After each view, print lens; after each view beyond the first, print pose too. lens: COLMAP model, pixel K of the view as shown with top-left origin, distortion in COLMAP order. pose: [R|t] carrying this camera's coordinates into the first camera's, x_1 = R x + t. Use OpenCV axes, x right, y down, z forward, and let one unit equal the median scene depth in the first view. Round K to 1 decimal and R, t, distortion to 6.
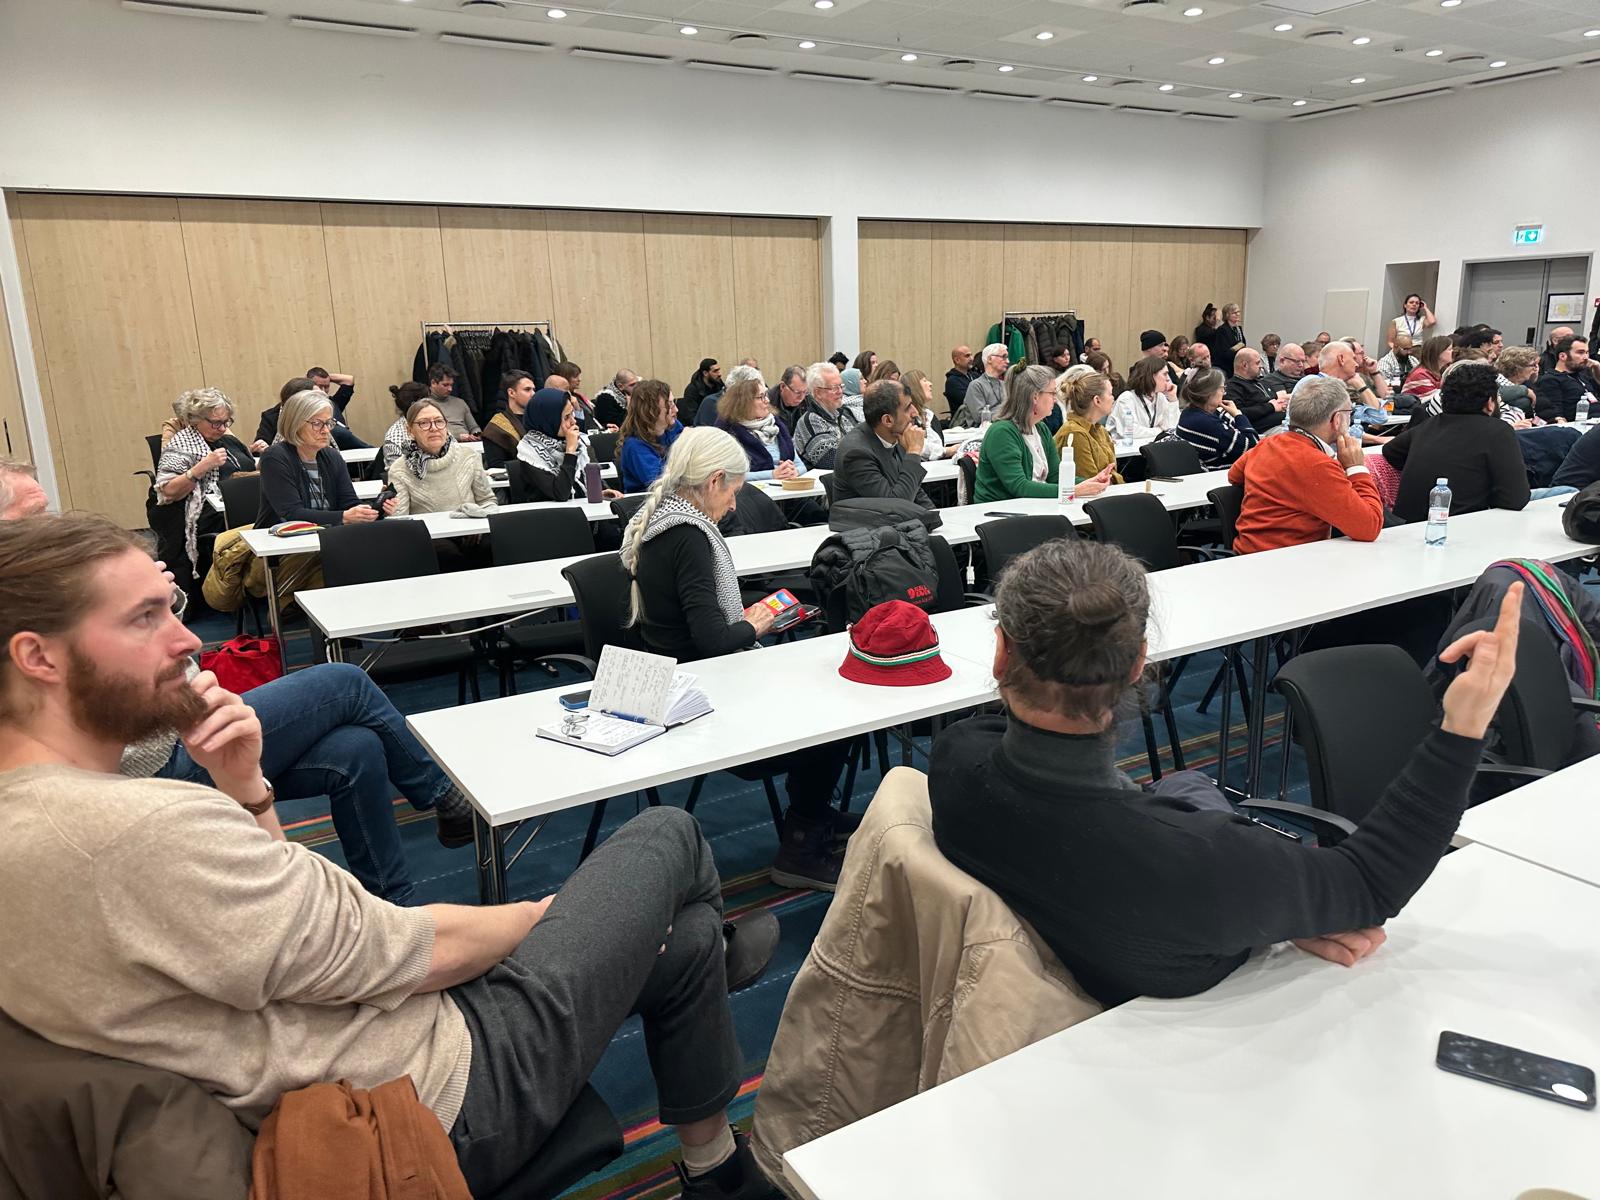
lens RADIAL K [[1145.8, 0, 800.0], [0, 1145.8, 600.0], [0, 0, 1]] dist [0.055029, -0.067186]
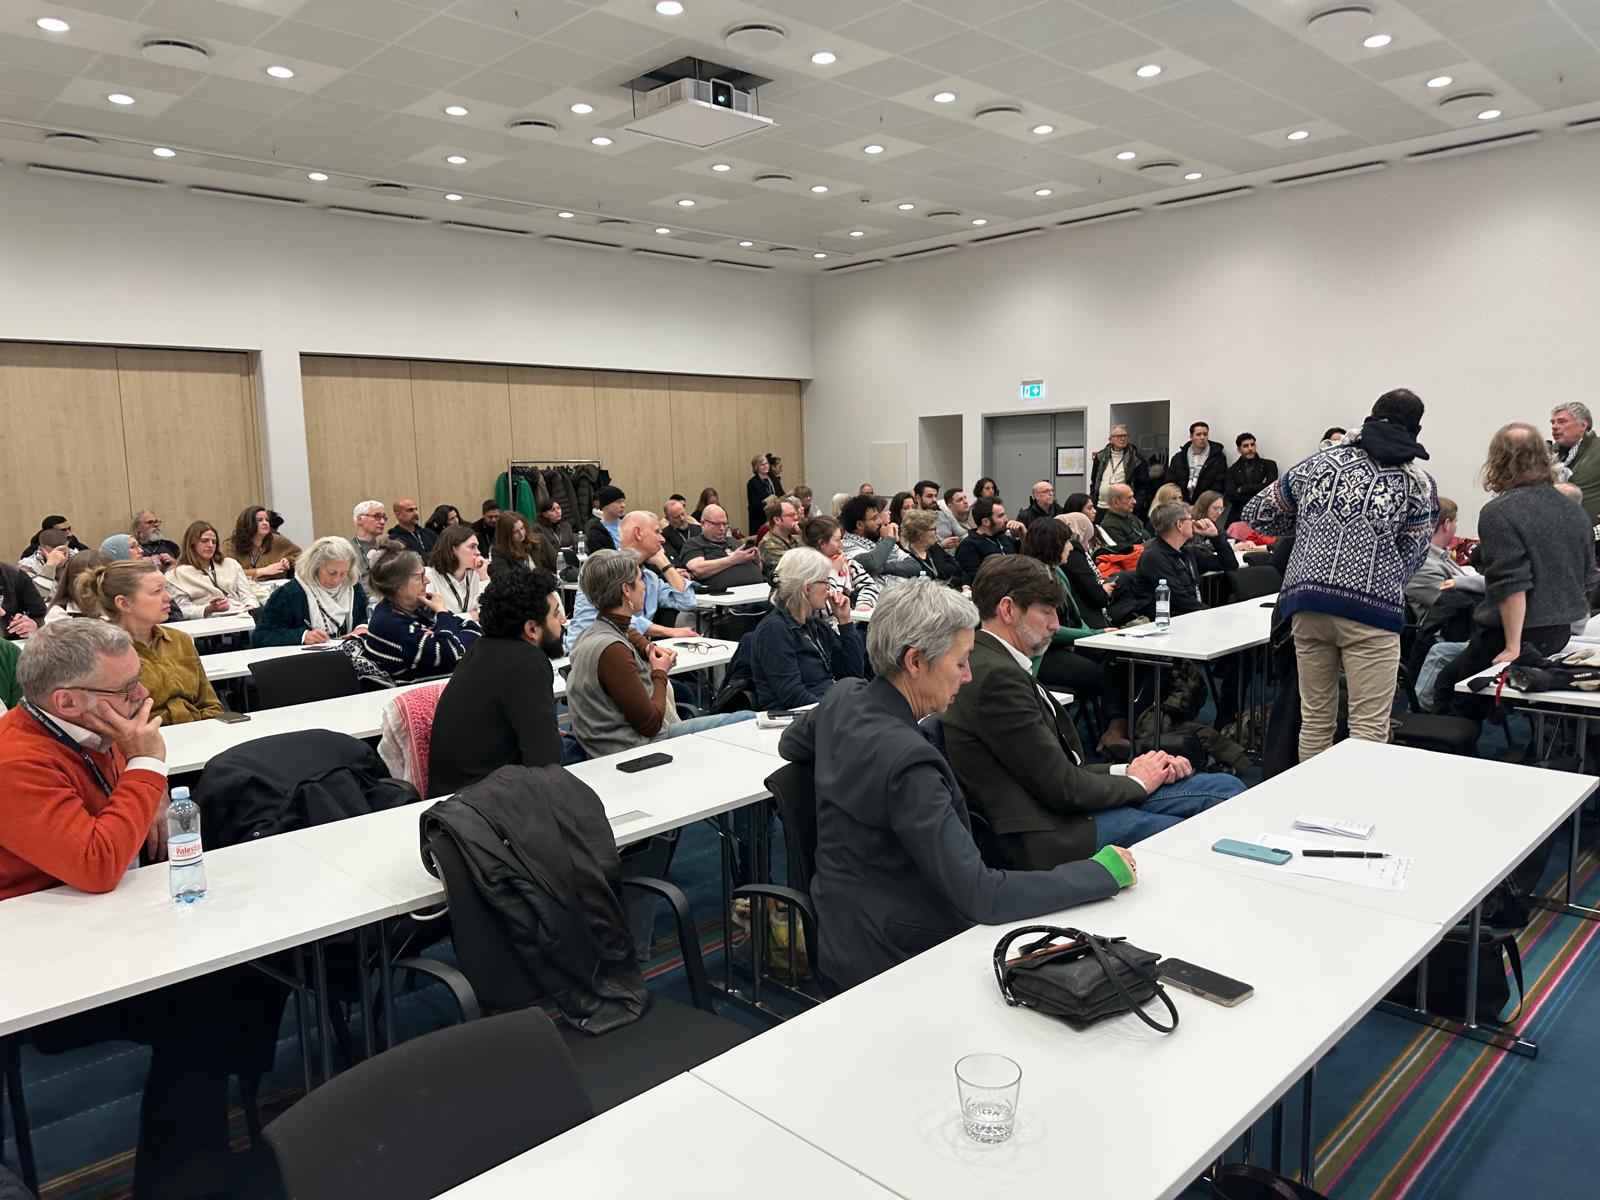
lens RADIAL K [[1087.5, 0, 796.6], [0, 1087.5, 563.9], [0, 0, 1]] dist [0.055660, -0.082081]
pose [[0.979715, -0.013932, 0.199910, 0.225434], [0.042740, 0.989155, -0.140521, -0.040868], [-0.195784, 0.146214, 0.969685, 0.141056]]
